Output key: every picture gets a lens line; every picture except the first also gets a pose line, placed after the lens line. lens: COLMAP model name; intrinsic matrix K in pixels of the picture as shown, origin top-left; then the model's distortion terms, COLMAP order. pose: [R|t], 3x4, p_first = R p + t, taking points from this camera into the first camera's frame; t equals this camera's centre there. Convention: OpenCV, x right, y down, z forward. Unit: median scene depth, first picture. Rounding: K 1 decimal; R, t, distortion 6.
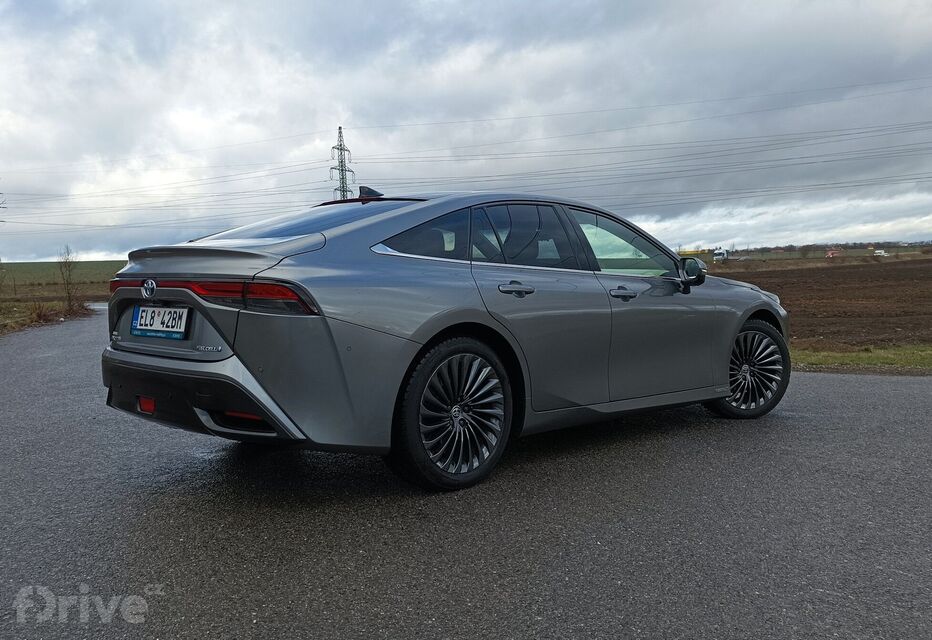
lens RADIAL K [[806.4, 0, 466.1], [0, 806.4, 322.5], [0, 0, 1]] dist [-0.007227, -0.002682]
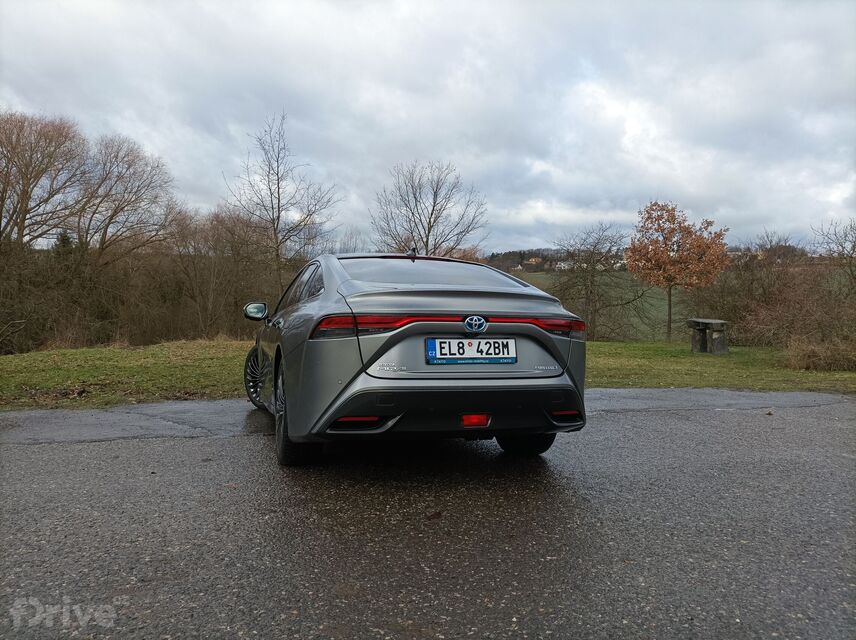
lens RADIAL K [[651.1, 0, 434.1], [0, 651.1, 320.9], [0, 0, 1]] dist [0.035848, -0.032772]
pose [[0.464017, 0.017055, 0.885662, -1.304019], [0.032121, 0.998833, -0.036064, -0.012491], [-0.885244, 0.045182, 0.462928, 0.609243]]
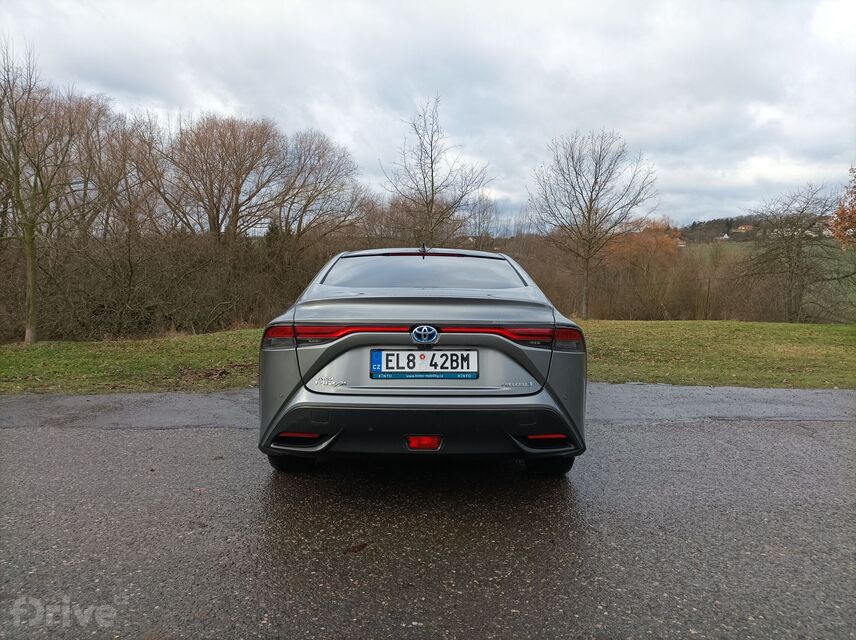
lens RADIAL K [[651.1, 0, 425.8], [0, 651.1, 318.5], [0, 0, 1]] dist [0.035848, -0.032772]
pose [[0.709918, -0.010918, 0.704200, -1.017089], [0.026828, 0.999573, -0.011548, -0.053064], [-0.703774, 0.027090, 0.709908, 0.385697]]
